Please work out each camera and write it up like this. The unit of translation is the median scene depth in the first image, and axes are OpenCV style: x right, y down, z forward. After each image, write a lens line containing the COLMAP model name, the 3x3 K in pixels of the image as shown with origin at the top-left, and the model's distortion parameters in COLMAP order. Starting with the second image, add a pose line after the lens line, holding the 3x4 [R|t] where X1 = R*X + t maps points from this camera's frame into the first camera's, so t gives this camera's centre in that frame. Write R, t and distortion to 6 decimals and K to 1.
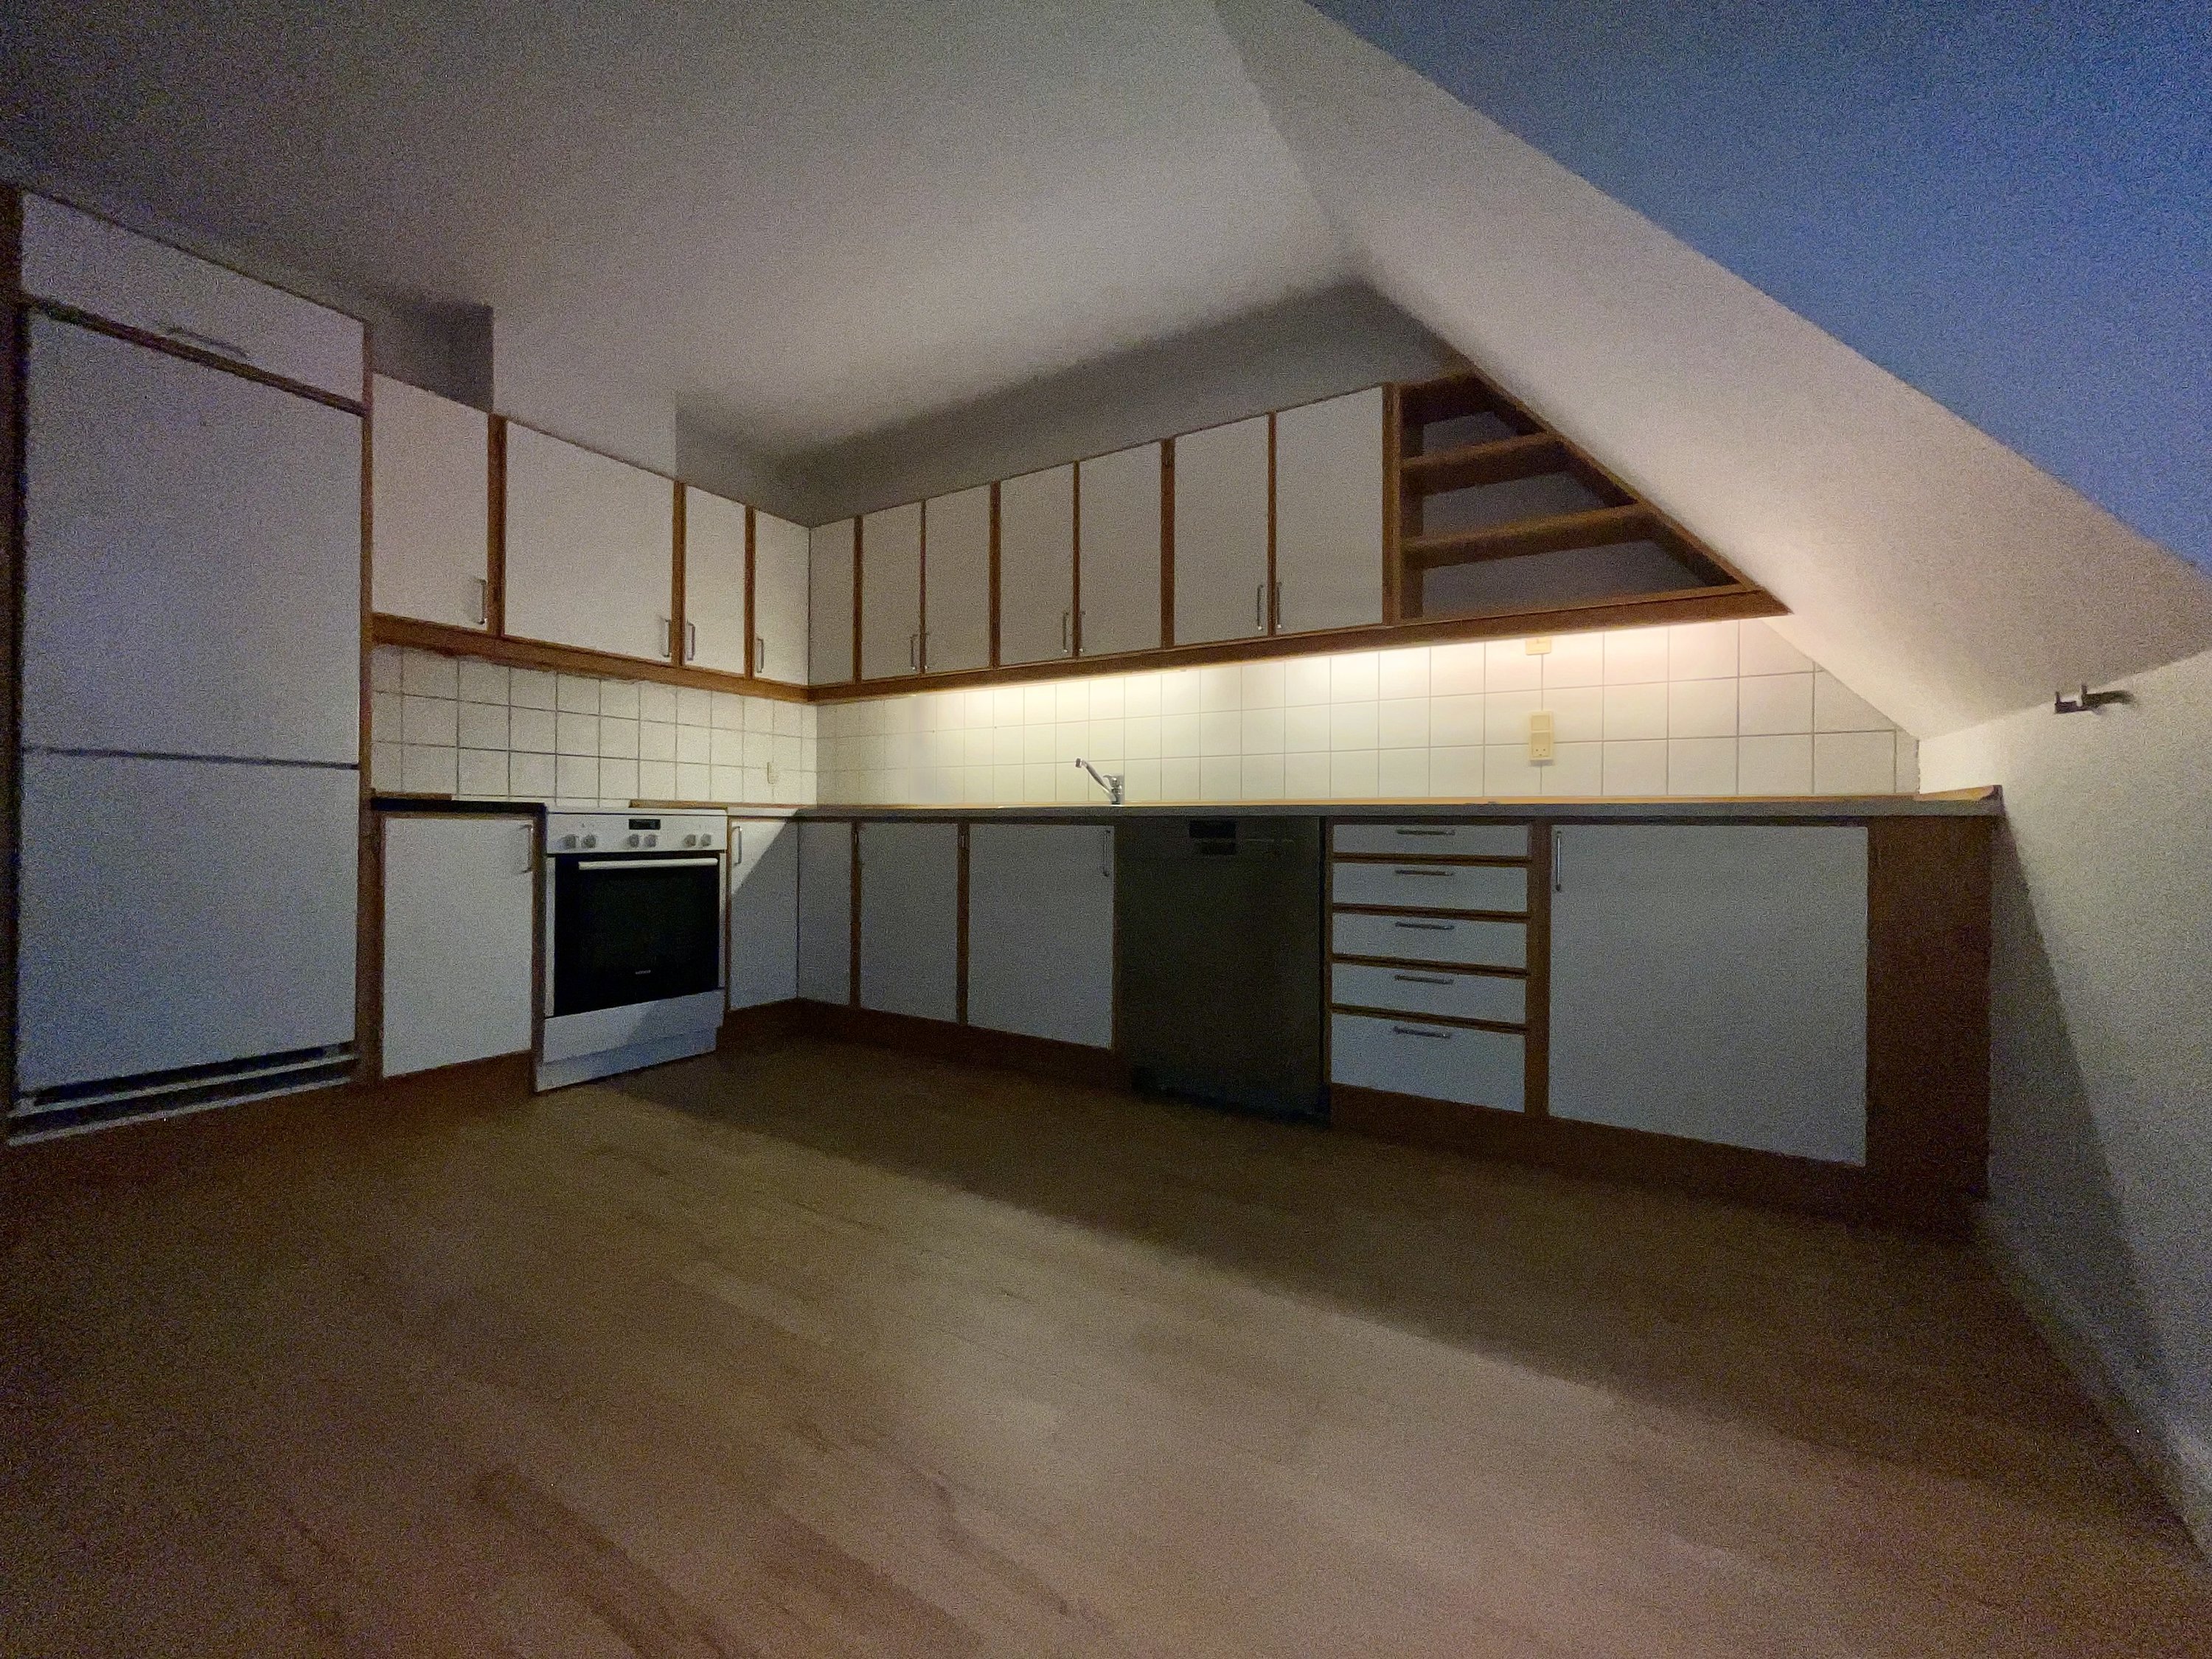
lens RADIAL K [[889.1, 0, 1110.7], [0, 889.1, 825.1], [0, 0, 1]] dist [-0.016740, -0.000257]
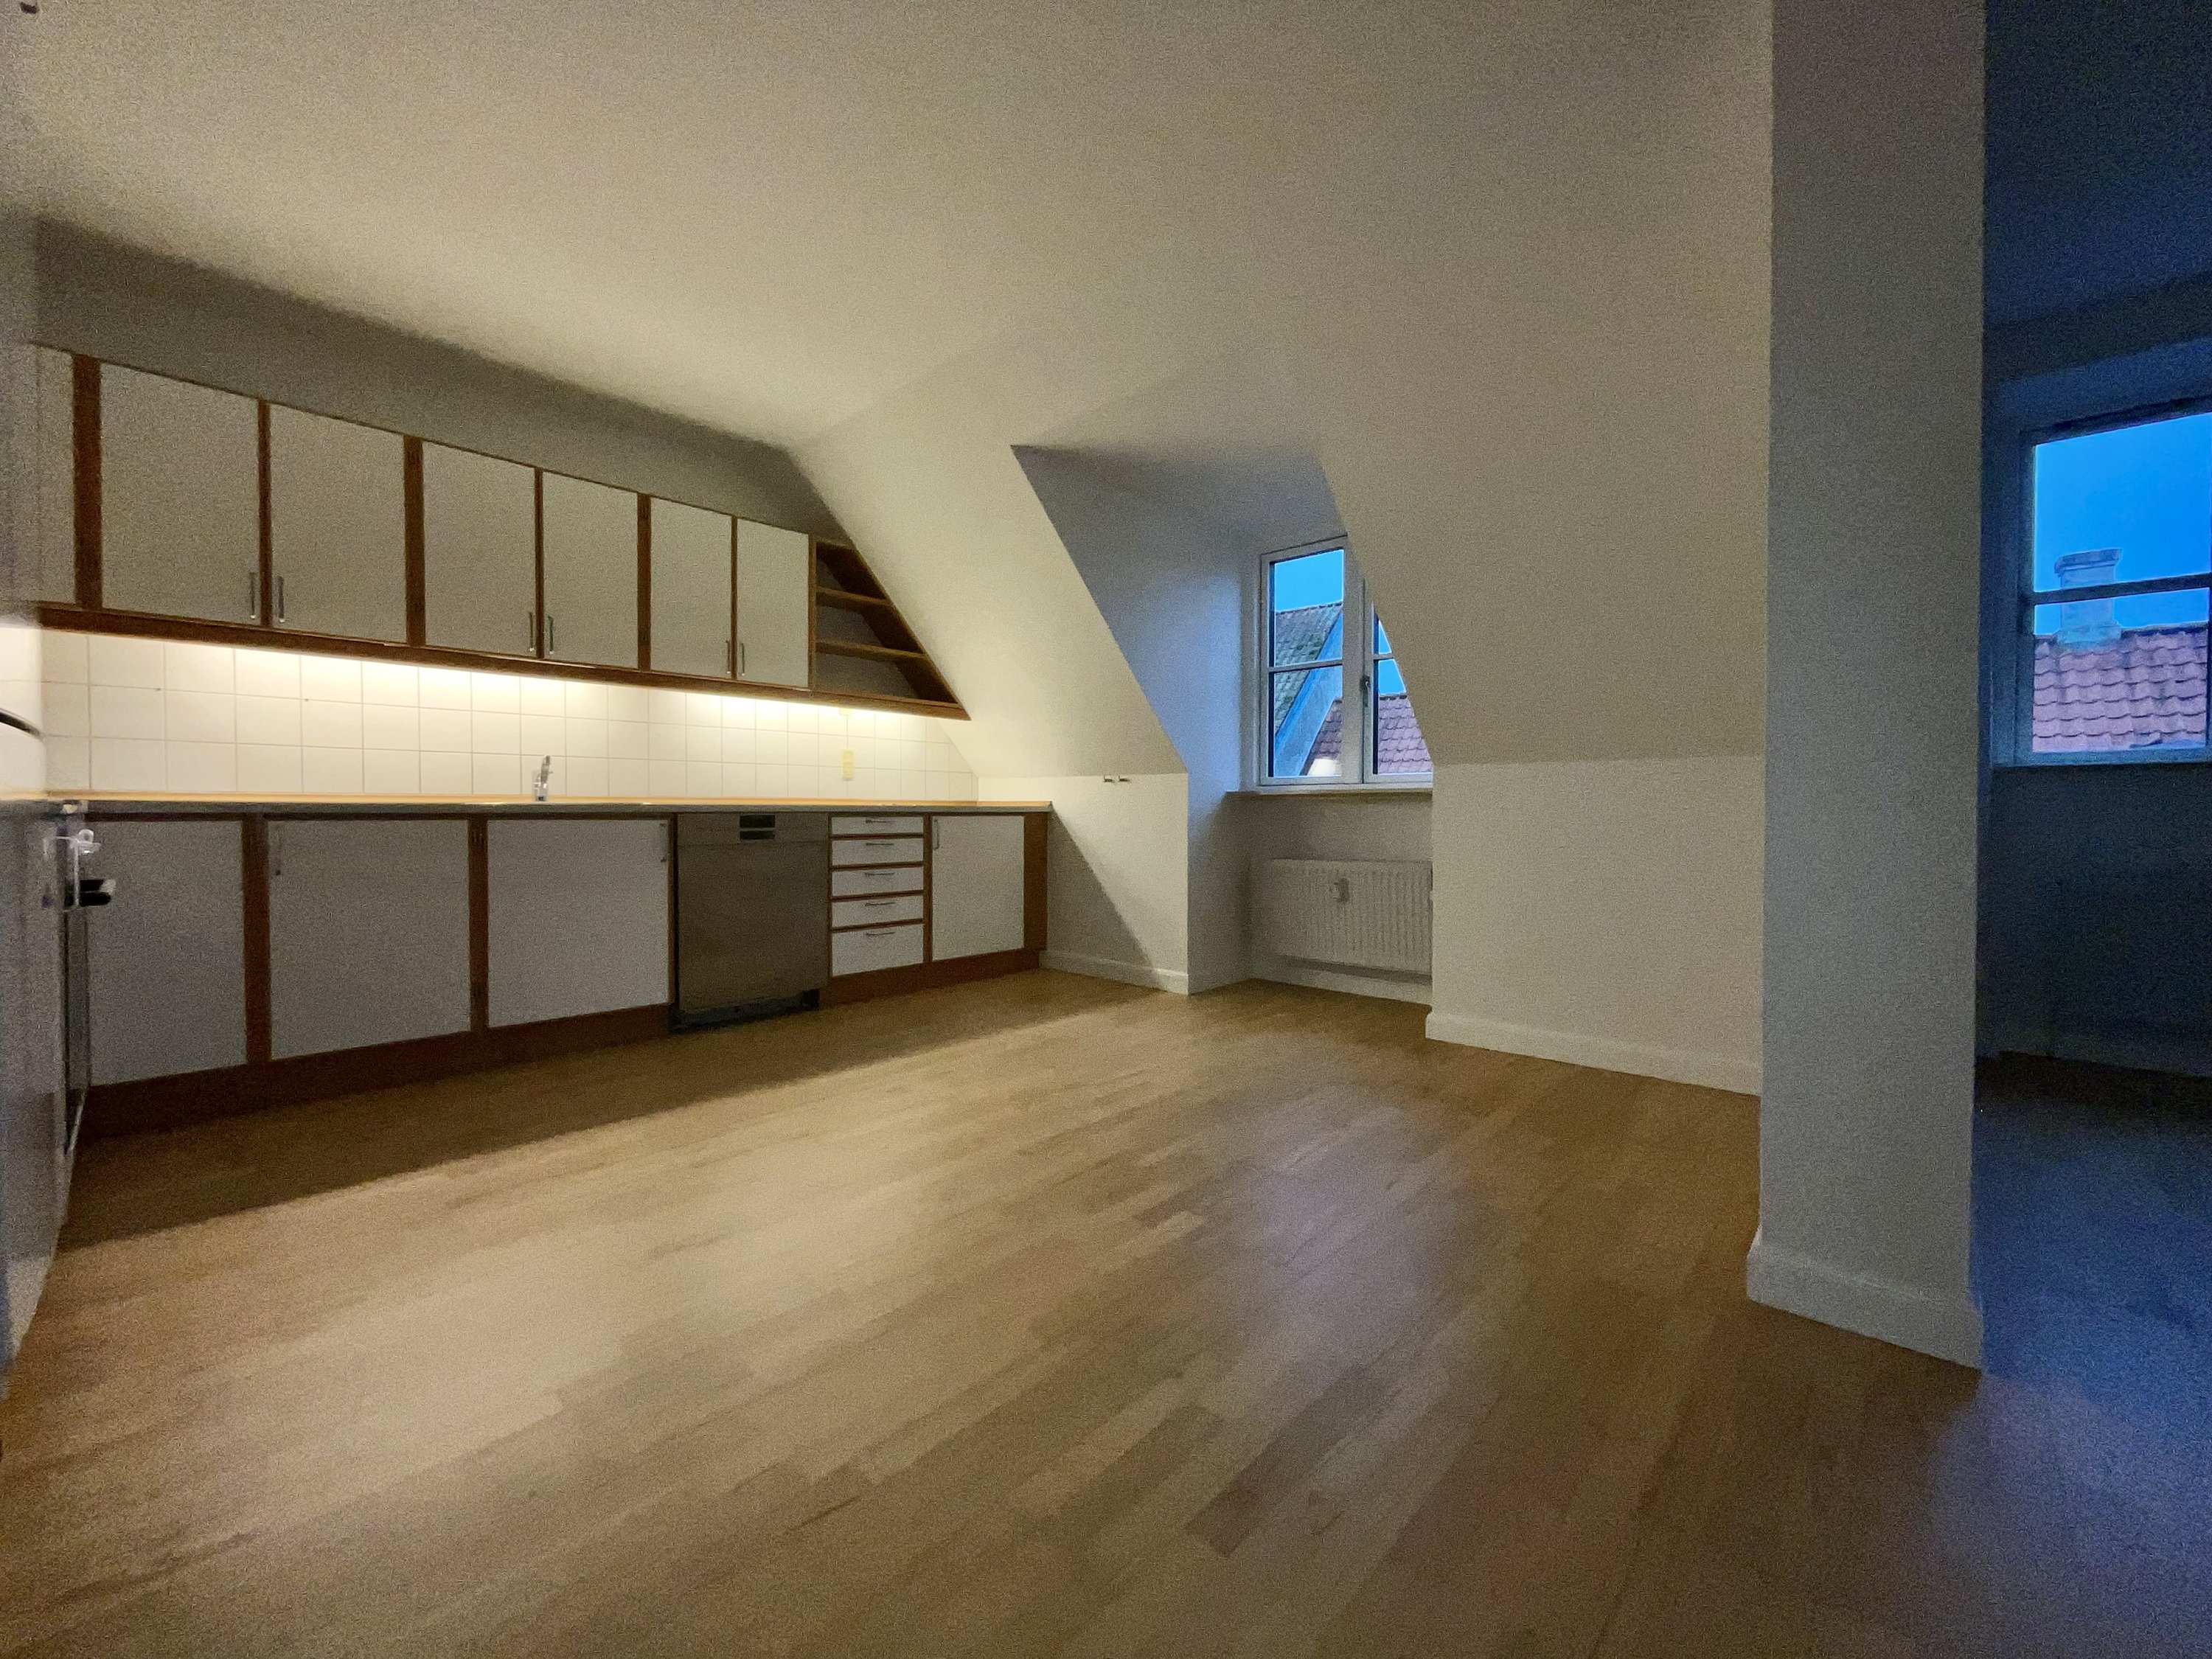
lens RADIAL K [[889.1, 0, 1109.2], [0, 889.1, 825.8], [0, 0, 1]] dist [-0.016740, -0.000257]
pose [[0.199144, -0.021557, 0.979733, -1.154334], [0.000083, 0.999758, 0.021980, -0.019327], [-0.979970, -0.004296, 0.199097, 0.172719]]
